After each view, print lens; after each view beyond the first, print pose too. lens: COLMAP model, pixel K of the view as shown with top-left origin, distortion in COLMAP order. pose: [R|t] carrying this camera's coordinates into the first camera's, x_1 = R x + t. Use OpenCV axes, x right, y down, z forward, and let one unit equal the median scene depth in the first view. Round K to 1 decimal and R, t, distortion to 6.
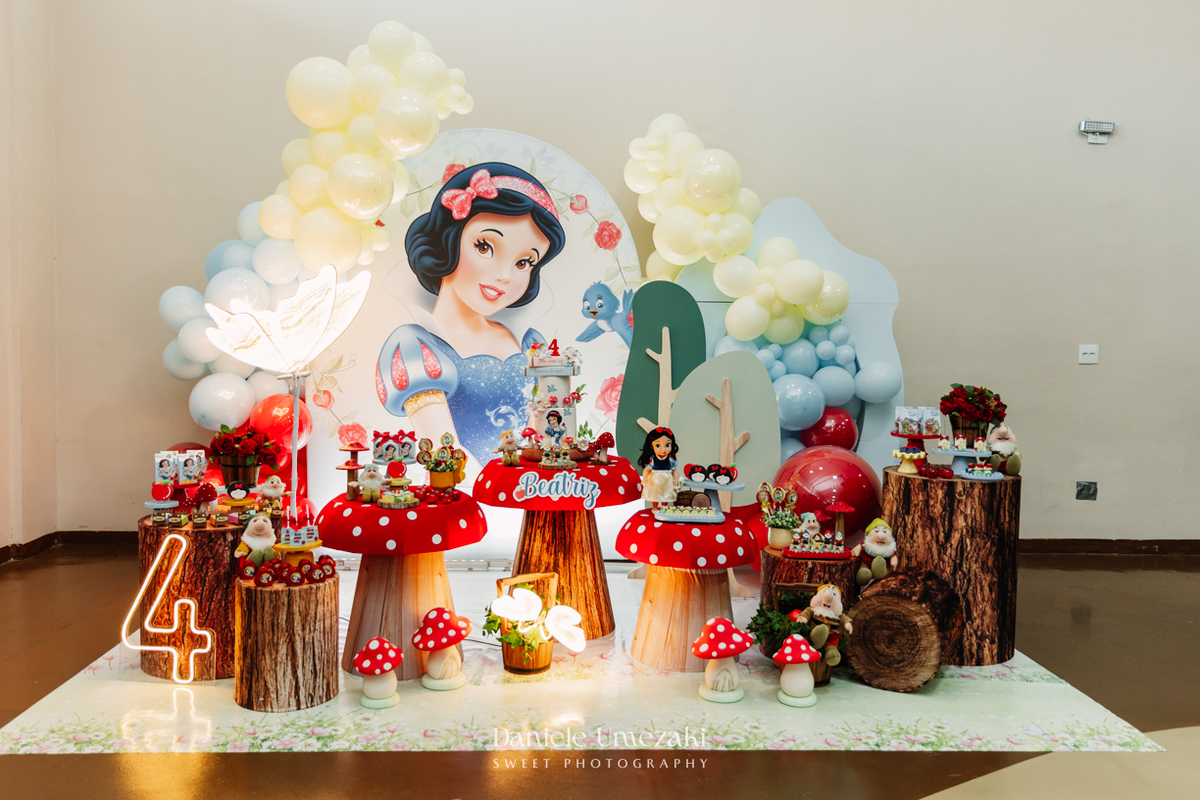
lens RADIAL K [[1123.9, 0, 605.7], [0, 1123.9, 402.2], [0, 0, 1]] dist [0.013737, 0.000000]
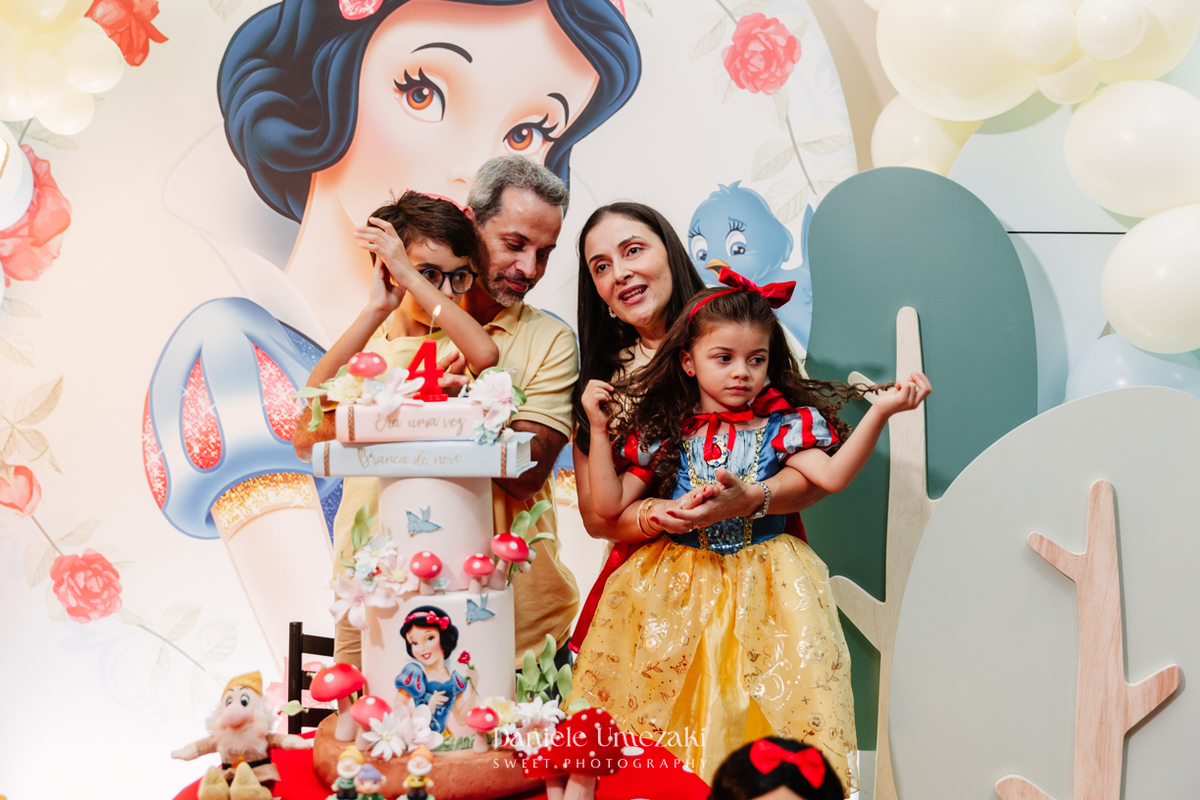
lens RADIAL K [[1432.0, 0, 595.3], [0, 1432.0, 379.1], [0, 0, 1]] dist [-0.006504, 0.000000]
pose [[0.971522, 0.016360, -0.236383, 0.068103], [-0.022346, 0.999493, -0.022667, -0.037120], [0.235893, 0.027303, 0.971395, 0.617652]]
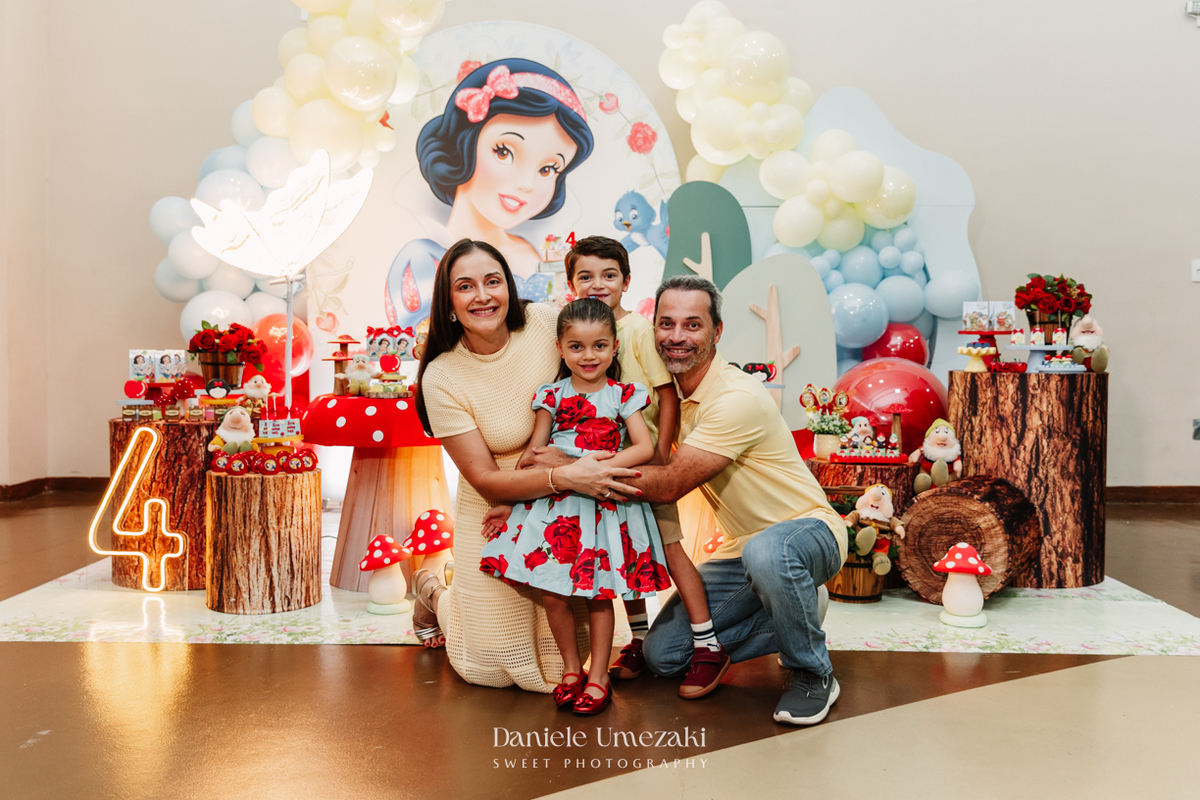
lens RADIAL K [[1255.3, 0, 601.0], [0, 1255.3, 398.2], [0, 0, 1]] dist [-0.003722, 0.000000]
pose [[0.997307, -0.009063, -0.072778, 0.045253], [0.006948, 0.999548, -0.029265, 0.097964], [0.073010, 0.028680, 0.996919, 0.013650]]
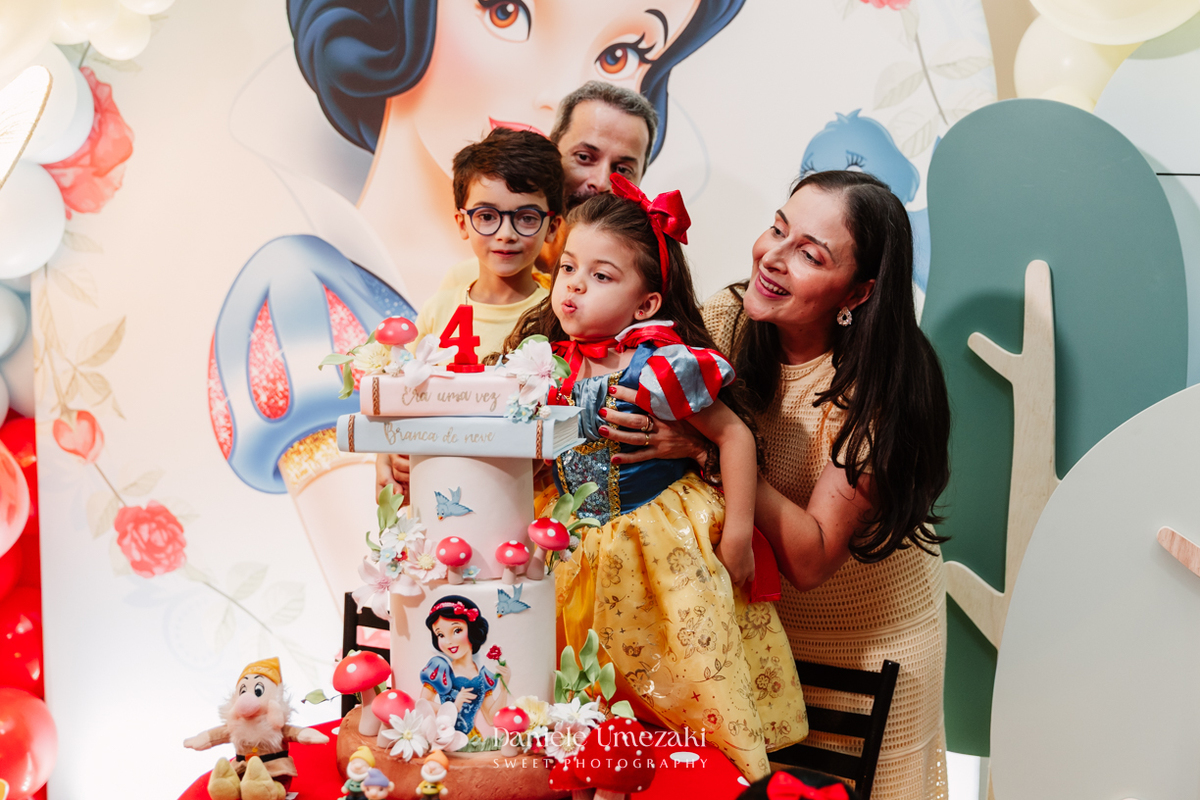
lens RADIAL K [[1584.6, 0, 585.7], [0, 1584.6, 383.1], [0, 0, 1]] dist [-0.003901, 0.000000]
pose [[0.937126, 0.050539, -0.345313, 0.092164], [-0.040338, 0.998513, 0.036669, -0.049462], [0.346653, -0.020434, 0.937771, 0.625594]]
